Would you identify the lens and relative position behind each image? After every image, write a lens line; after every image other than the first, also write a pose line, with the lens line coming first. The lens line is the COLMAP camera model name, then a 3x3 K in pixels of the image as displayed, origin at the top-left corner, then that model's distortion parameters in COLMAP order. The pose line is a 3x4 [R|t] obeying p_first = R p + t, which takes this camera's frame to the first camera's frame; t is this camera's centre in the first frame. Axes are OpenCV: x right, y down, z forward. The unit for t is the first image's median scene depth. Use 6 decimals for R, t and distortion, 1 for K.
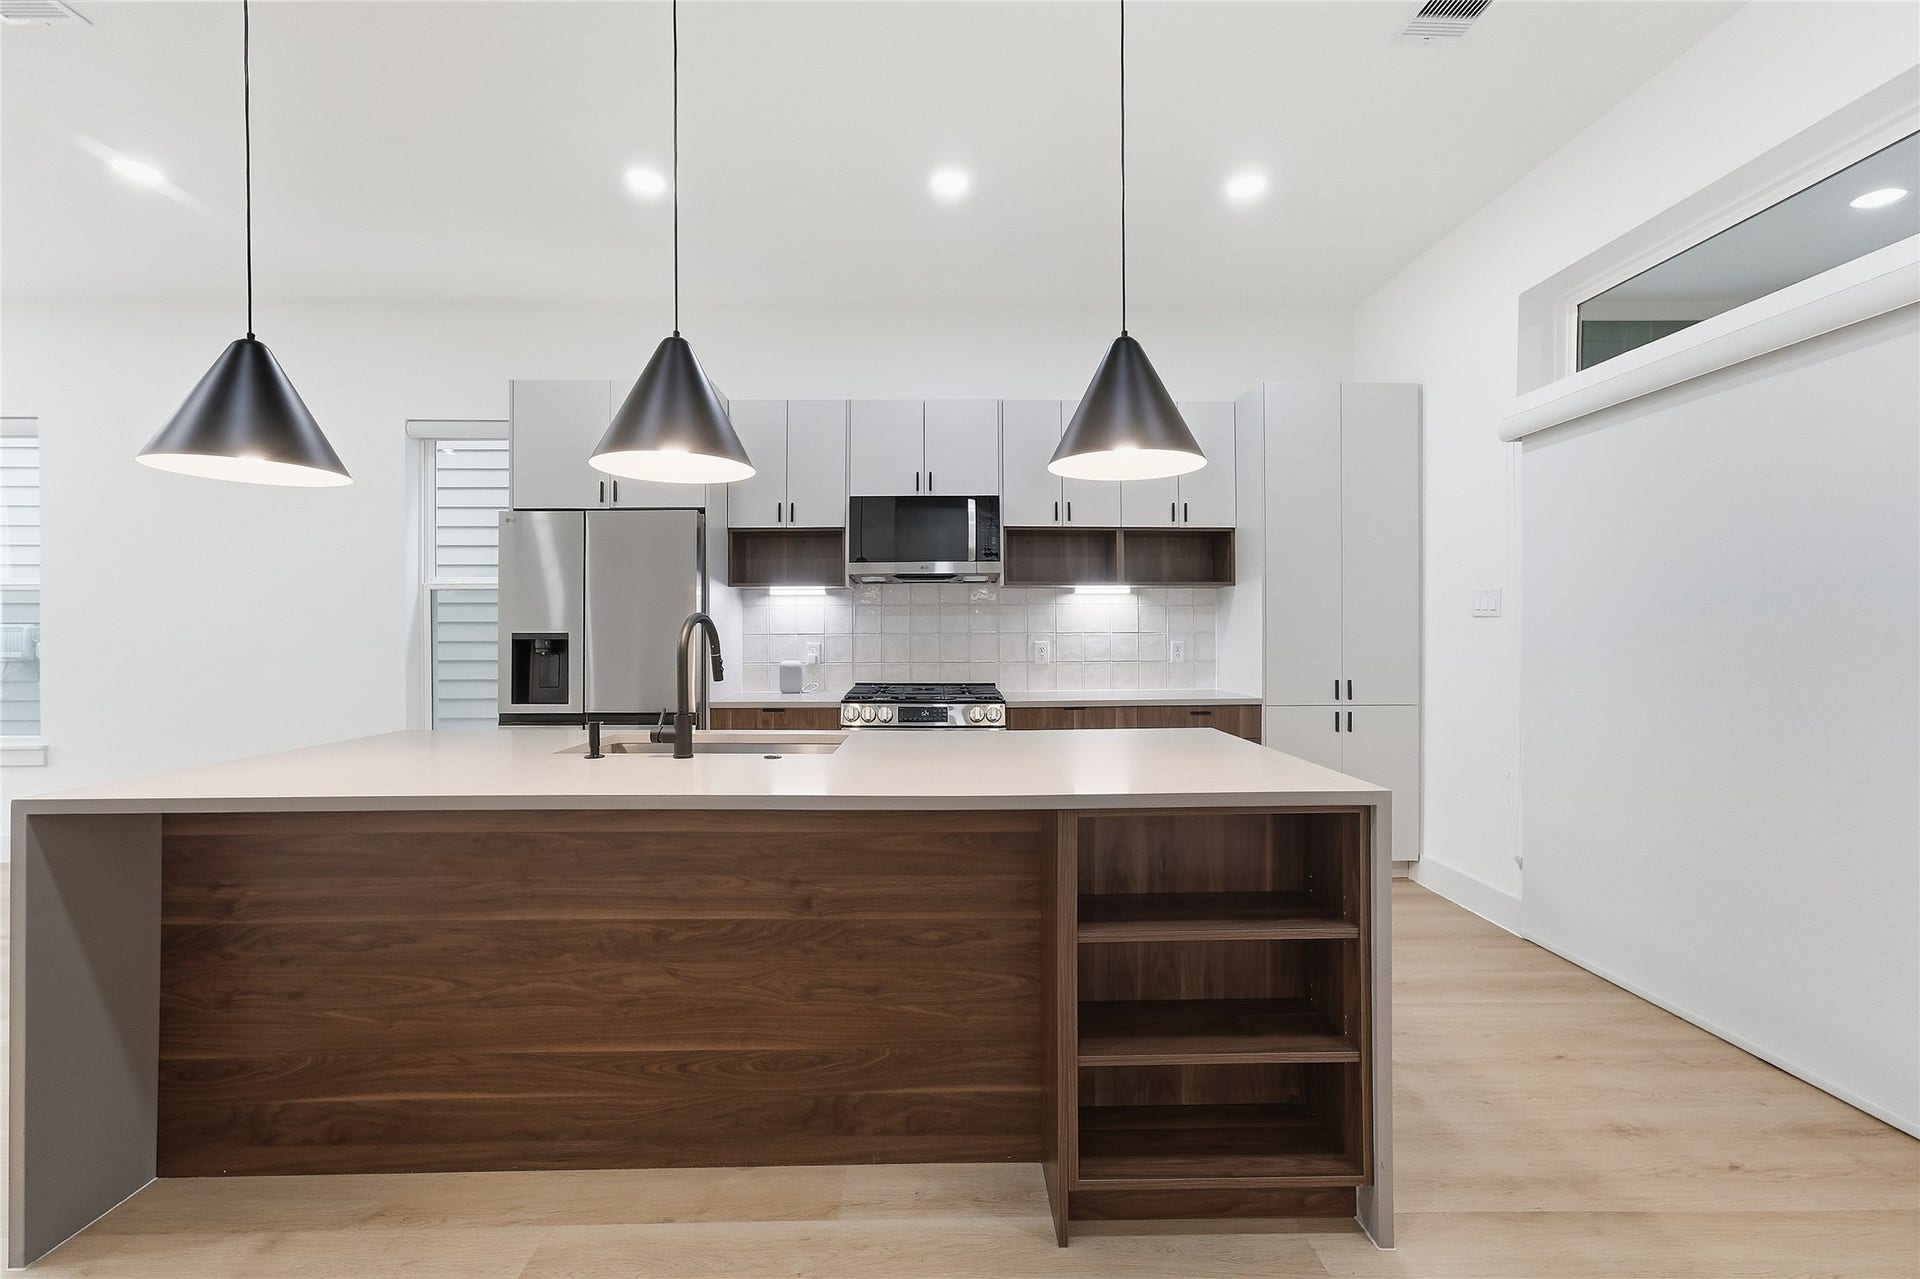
lens RADIAL K [[788.7, 0, 956.7], [0, 788.7, 634.7], [0, 0, 1]] dist [-0.035931, 0.026204]
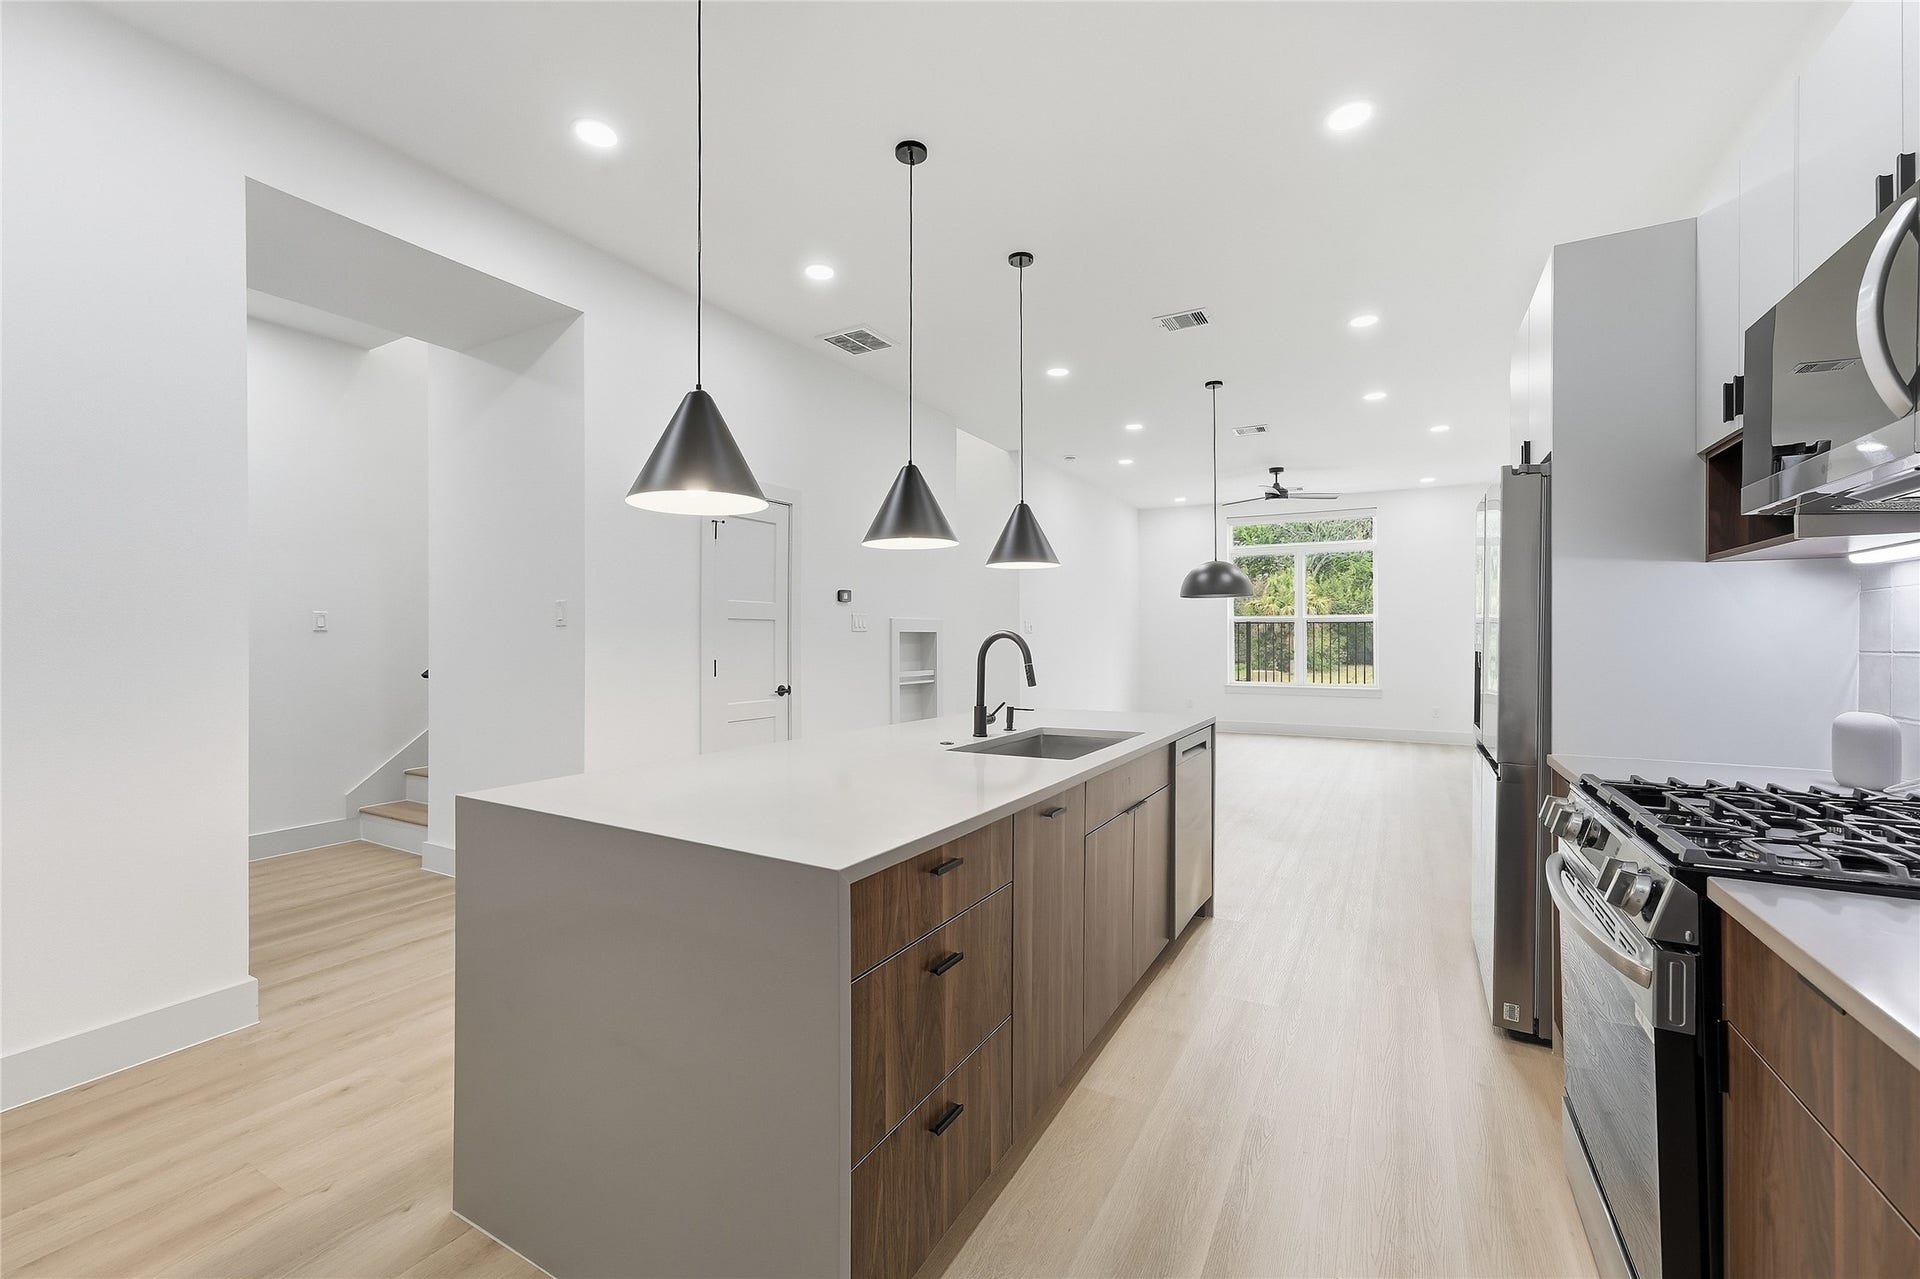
lens RADIAL K [[758.1, 0, 960.0], [0, 758.1, 639.5], [0, 0, 1]] dist [-0.036166, -0.000140]
pose [[-0.503054, 0.007226, -0.864225, 0.460142], [0.003744, 0.999974, 0.006181, -0.014170], [0.864247, -0.000126, -0.503068, 0.908869]]
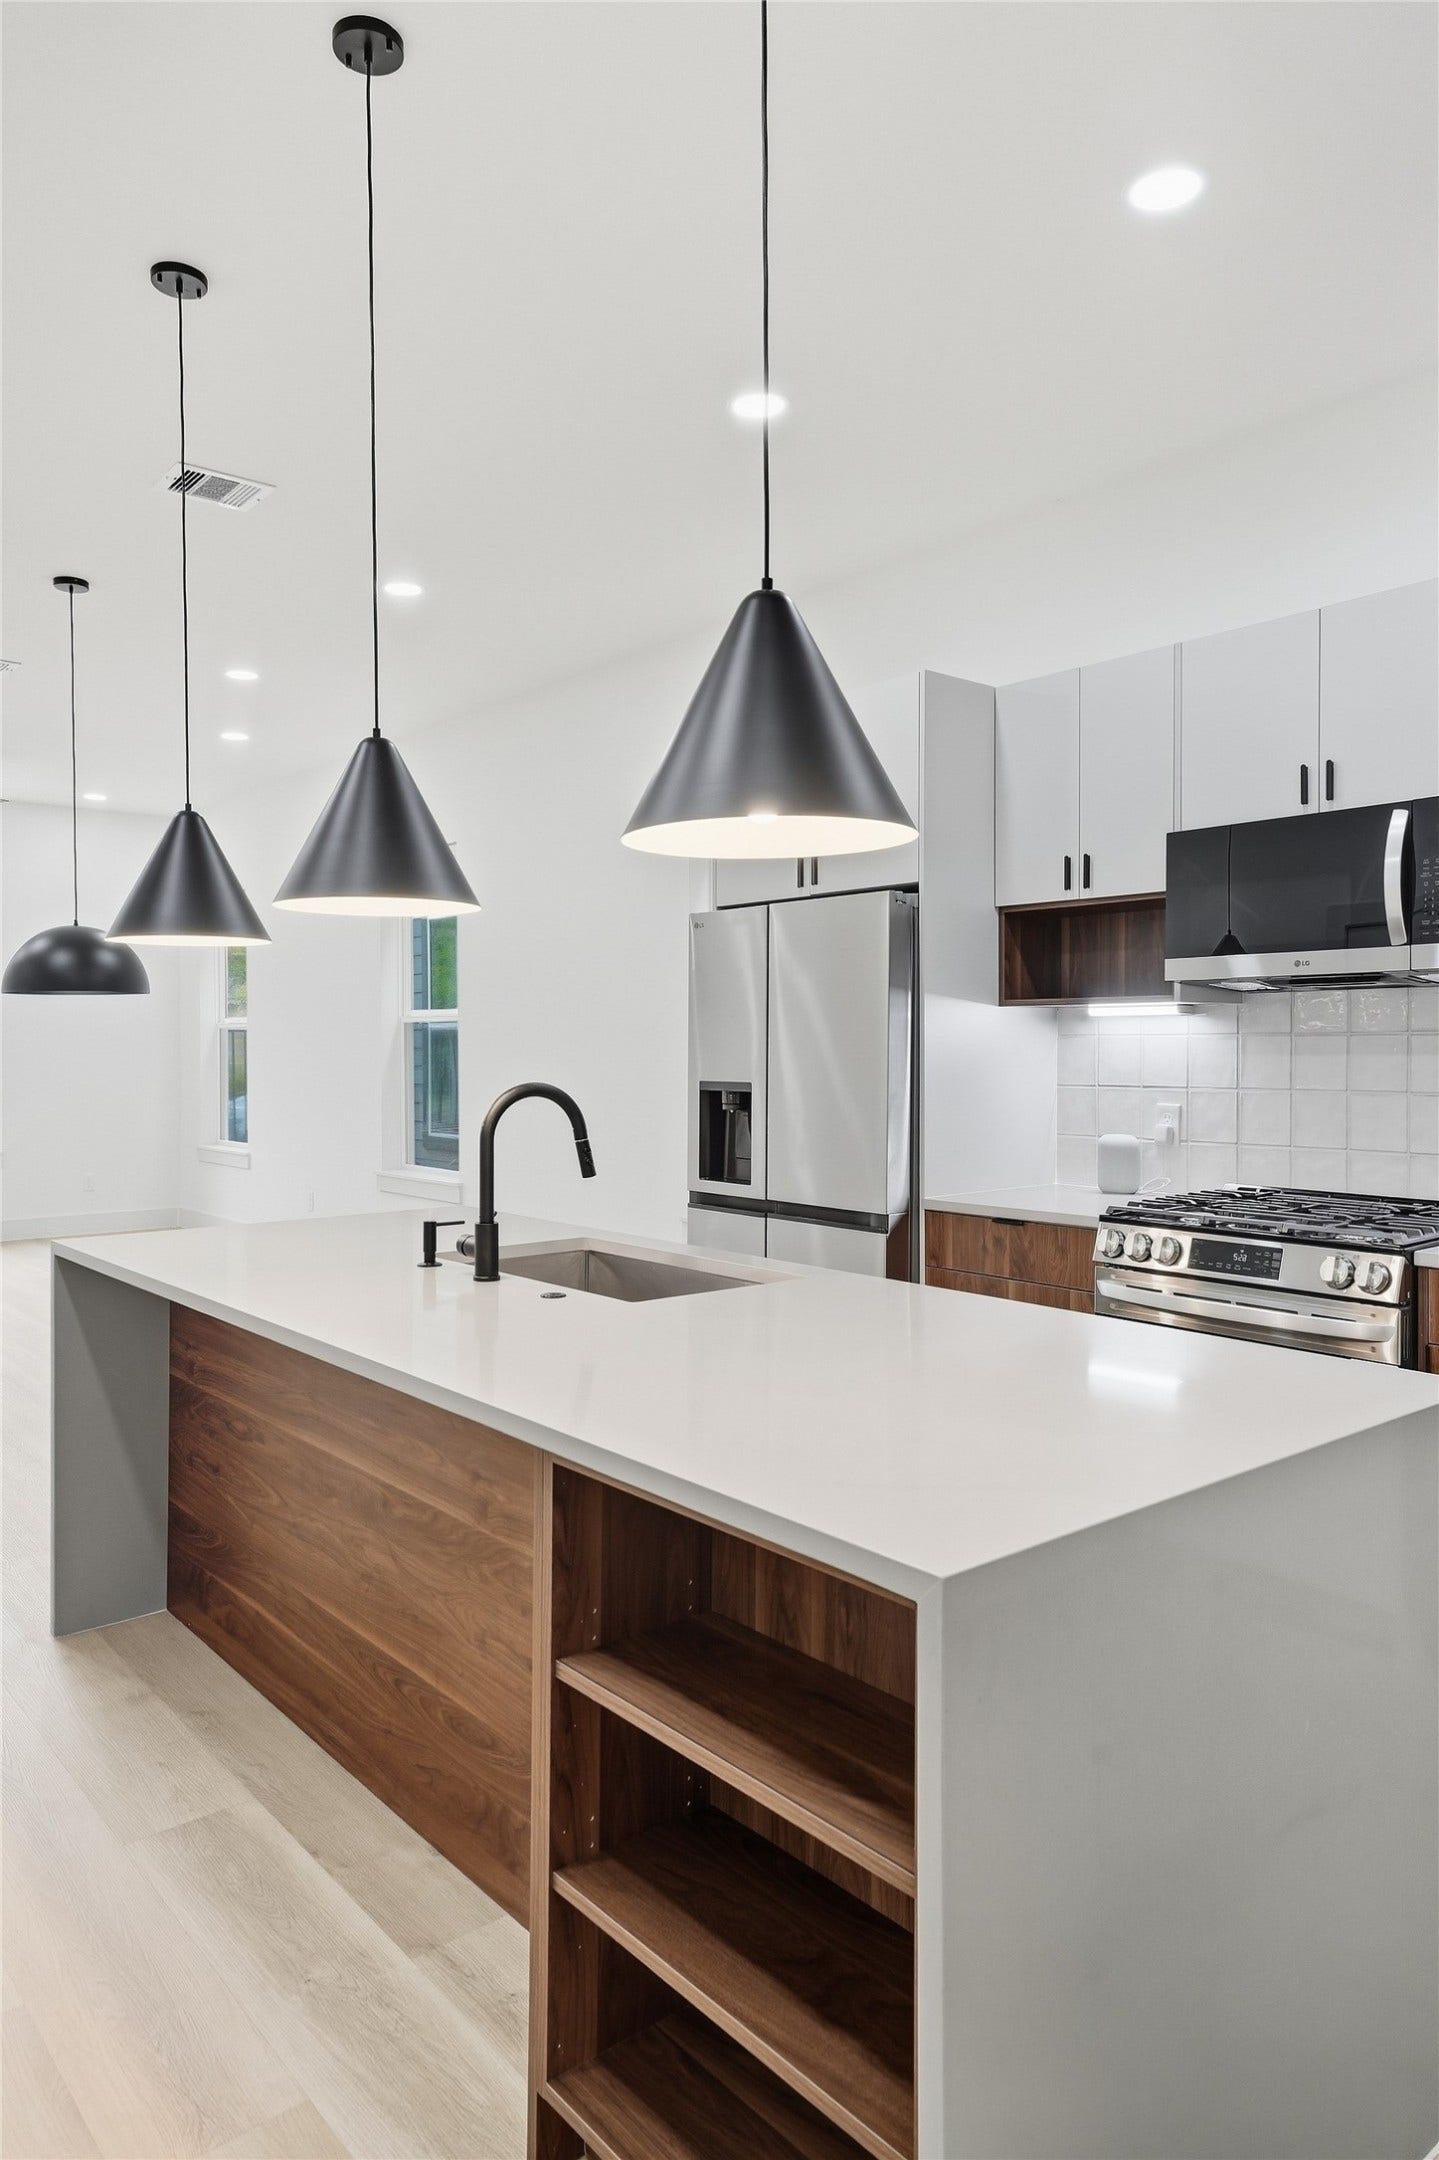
lens RADIAL K [[1395.1, 0, 715.8], [0, 1395.1, 1053.3], [0, 0, 1]] dist [-0.004840, -0.000122]
pose [[0.631959, 0.002832, -0.774997, 0.444121], [0.000179, 0.999993, 0.003799, -0.033681], [0.775002, -0.002540, 0.631953, 0.186769]]
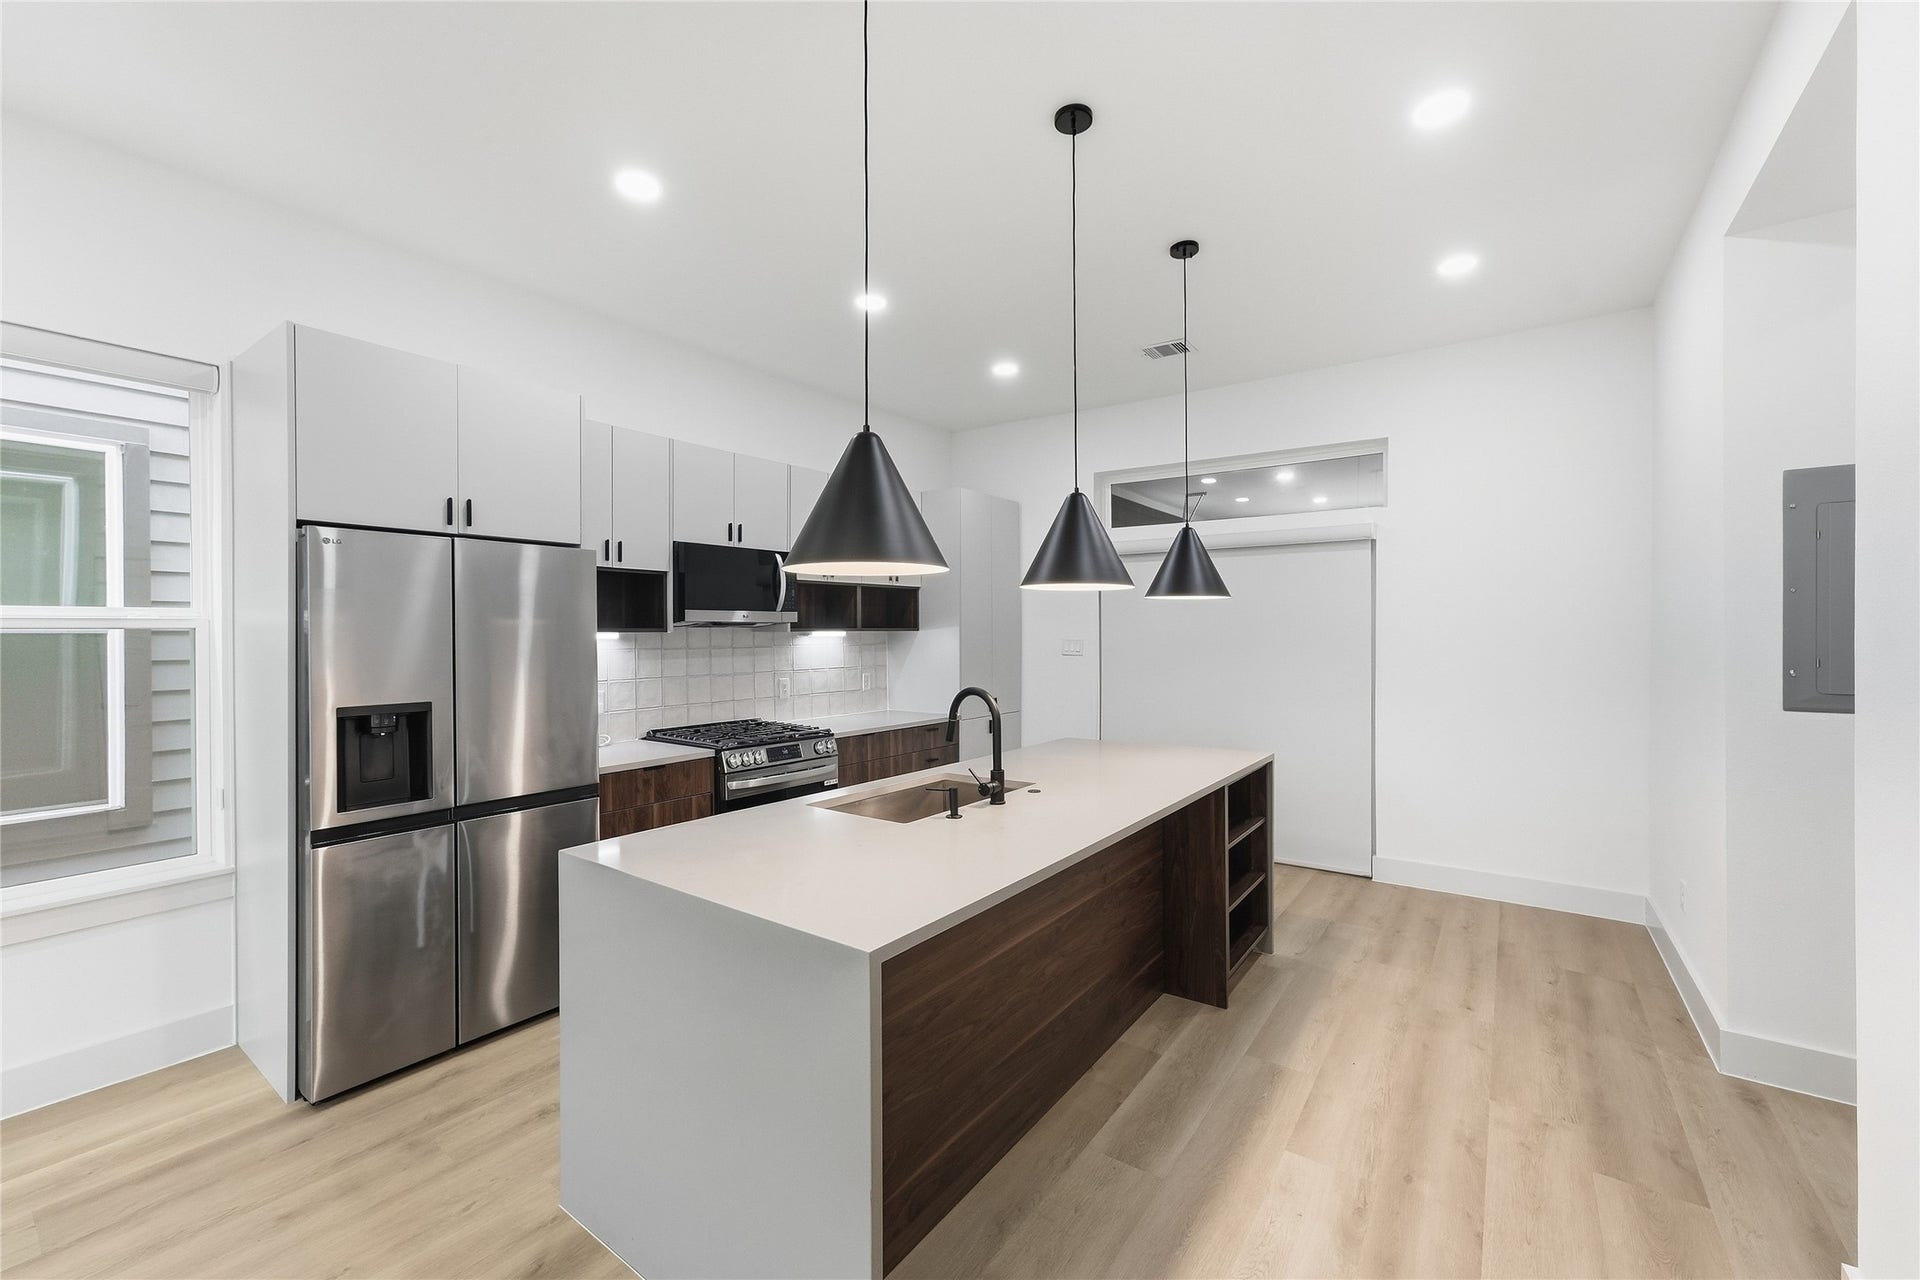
lens RADIAL K [[781.6, 0, 944.1], [0, 781.6, 631.3], [0, 0, 1]] dist [-0.002624, 0.000031]
pose [[0.604224, 0.002807, 0.796809, -0.787906], [-0.000289, 0.999995, -0.003303, -0.067027], [-0.796814, 0.001766, 0.604222, 0.161345]]
